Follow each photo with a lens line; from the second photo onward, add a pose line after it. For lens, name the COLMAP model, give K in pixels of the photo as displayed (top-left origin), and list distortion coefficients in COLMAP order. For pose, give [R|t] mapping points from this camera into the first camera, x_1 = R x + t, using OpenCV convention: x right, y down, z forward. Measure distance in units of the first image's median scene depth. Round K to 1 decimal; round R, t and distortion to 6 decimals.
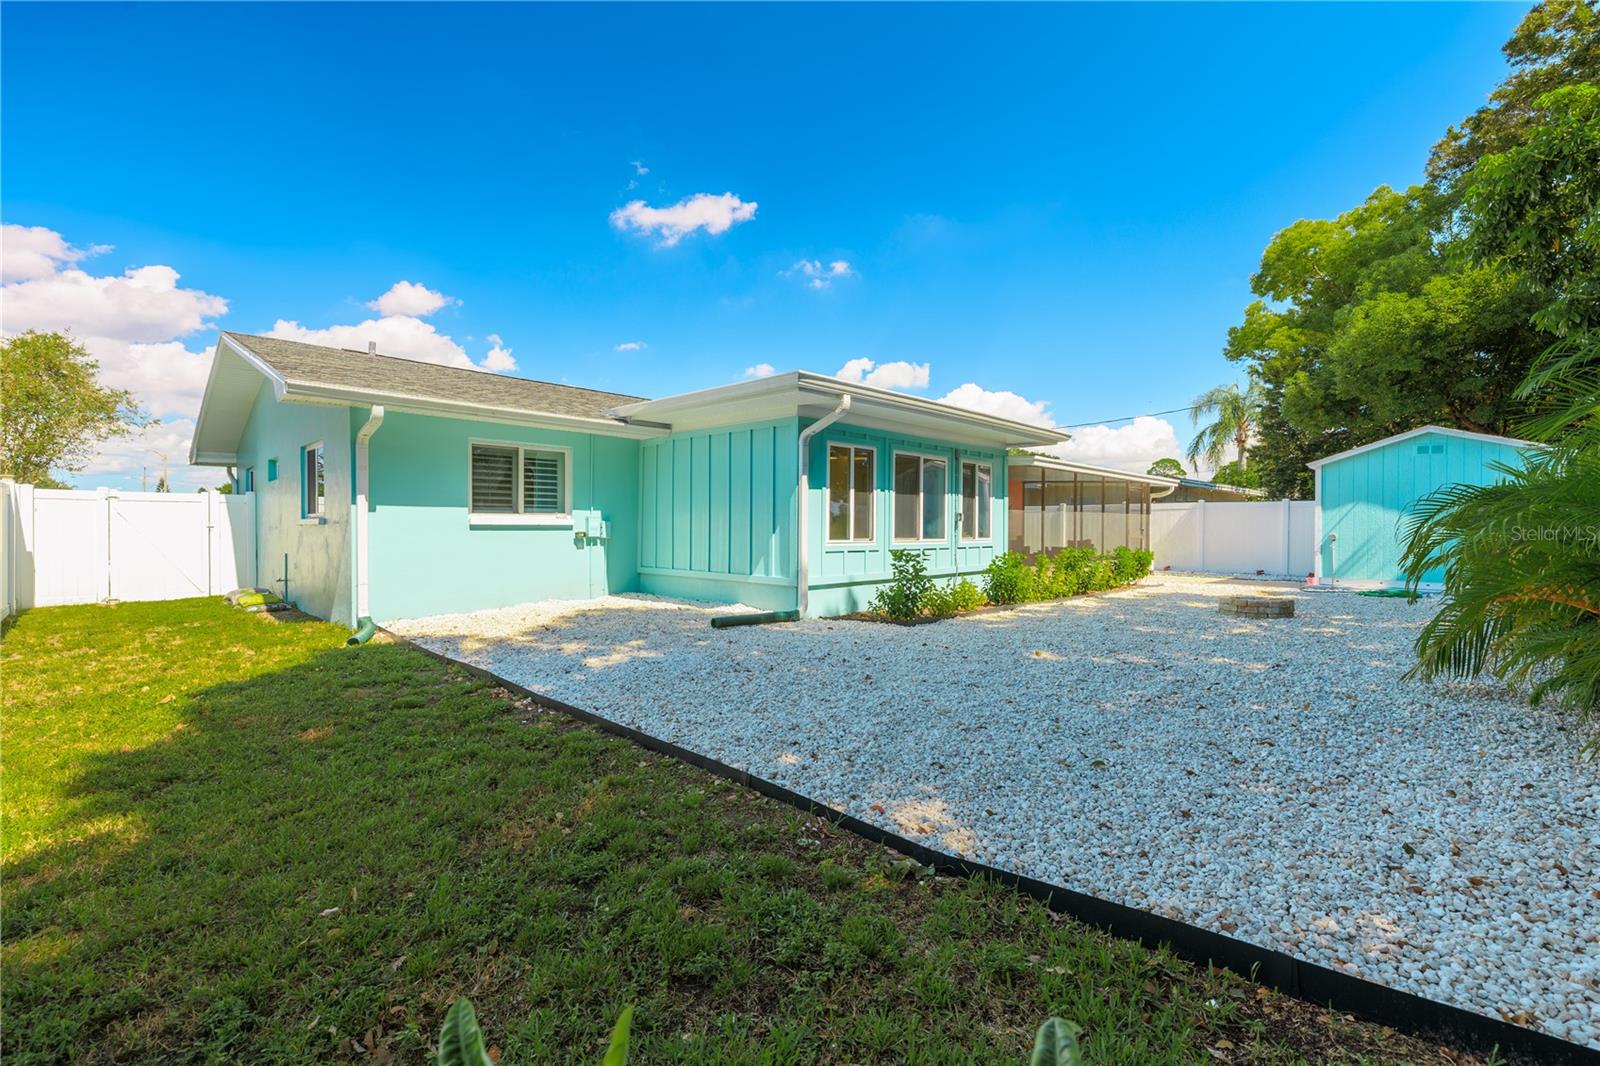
lens RADIAL K [[671.7, 0, 787.3], [0, 671.7, 539.4], [0, 0, 1]] dist [0.002638, -0.000280]
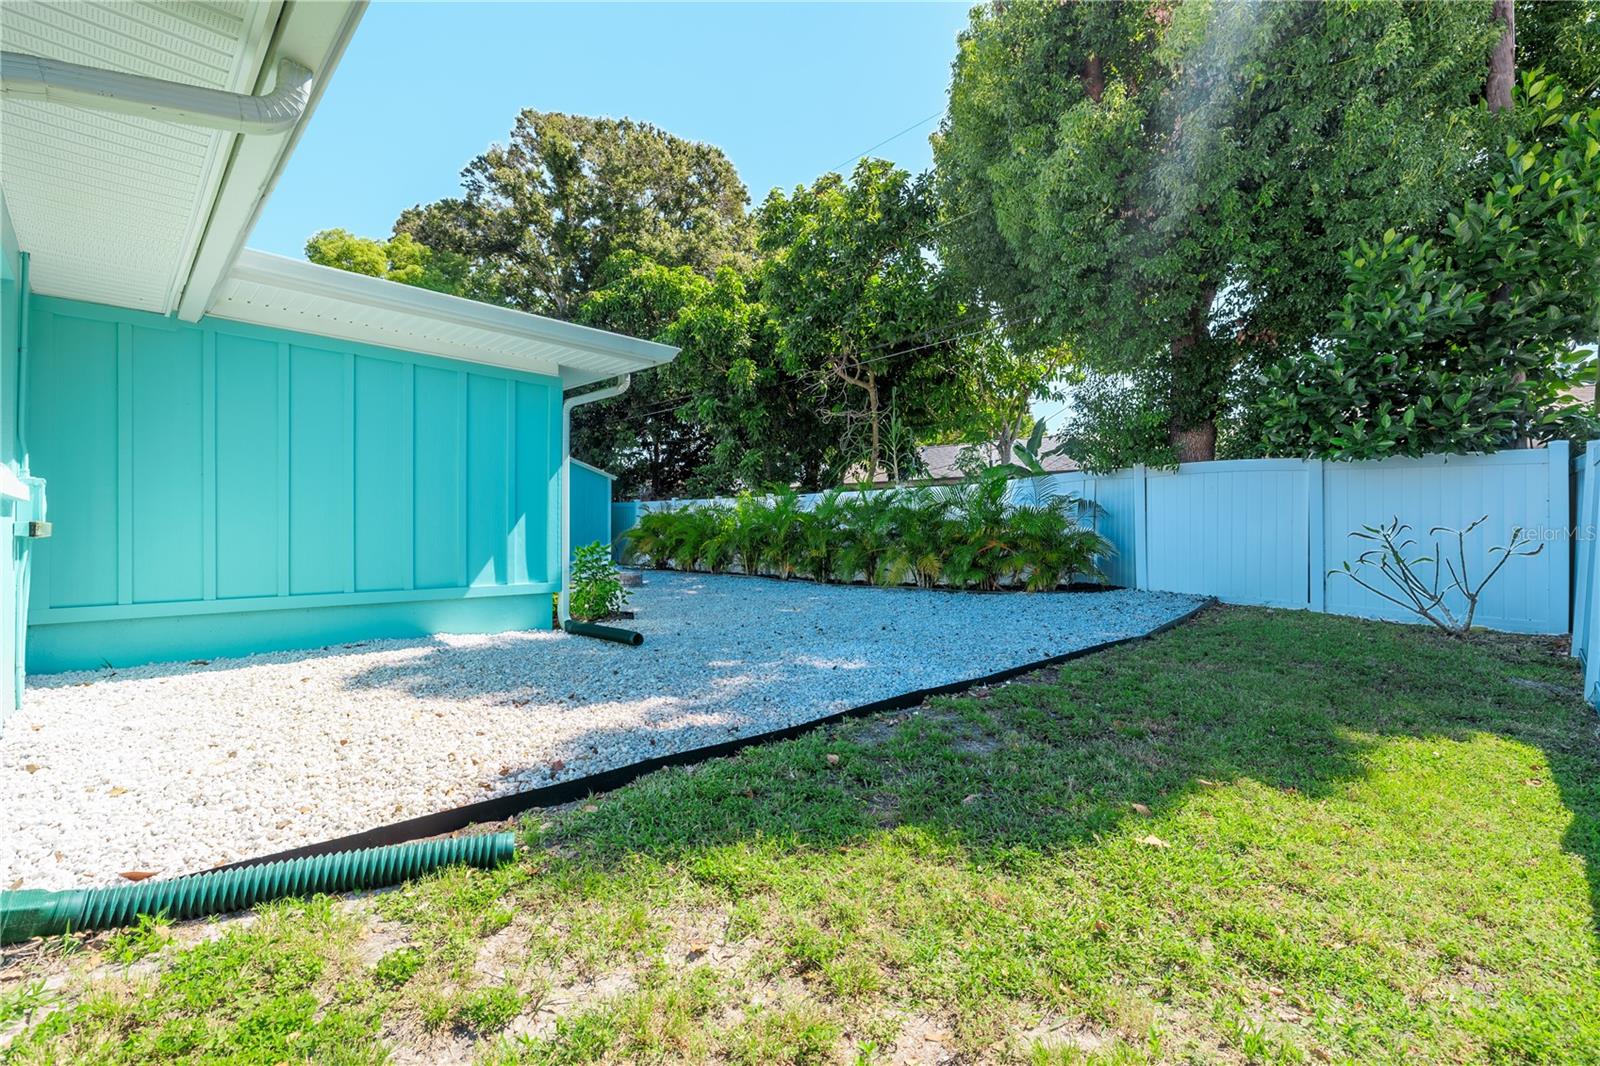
lens RADIAL K [[719.0, 0, 791.7], [0, 719.0, 526.6], [0, 0, 1]] dist [-0.003489, 0.000613]
pose [[0.000350, -0.001968, 0.999998, -0.478849], [0.014962, 0.999886, 0.001962, -0.002781], [-0.999888, 0.014961, 0.000379, 0.415355]]
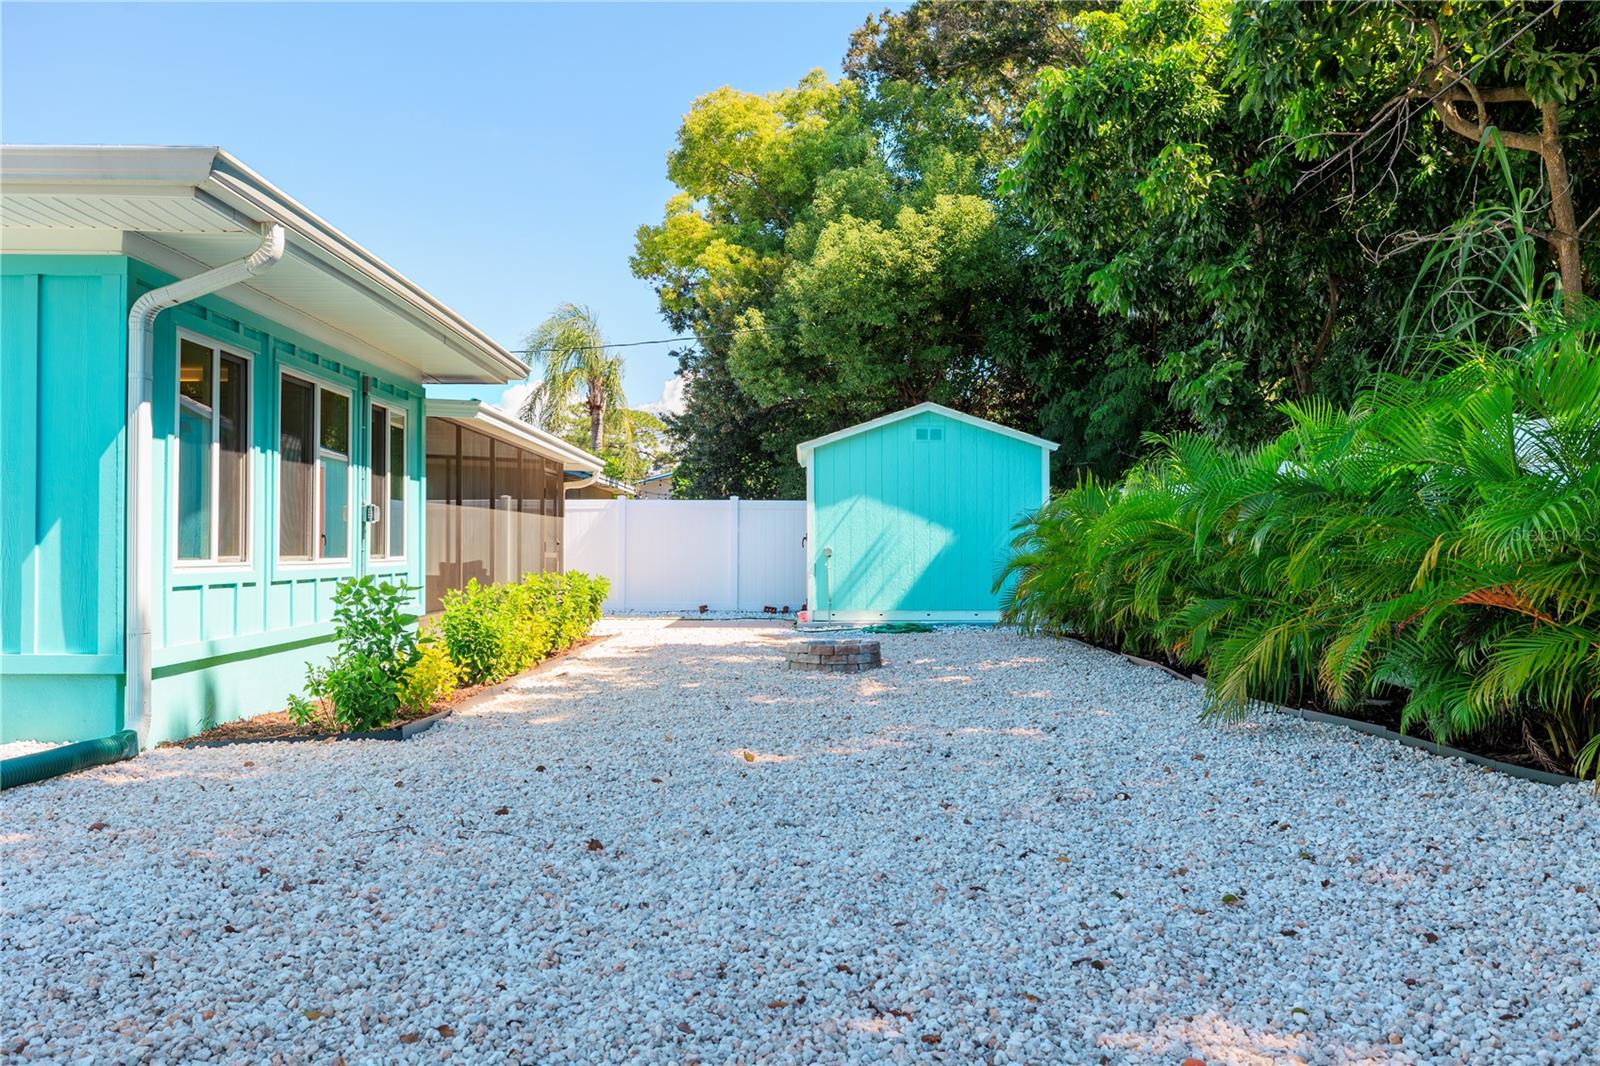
lens RADIAL K [[1262.1, 0, 794.7], [0, 1262.1, 536.2], [0, 0, 1]] dist [-0.004471, 0.003602]
pose [[0.713839, 0.001925, 0.700307, -0.131767], [0.014989, 0.999725, -0.018027, 0.003687], [-0.700149, 0.023365, 0.713614, 0.094915]]
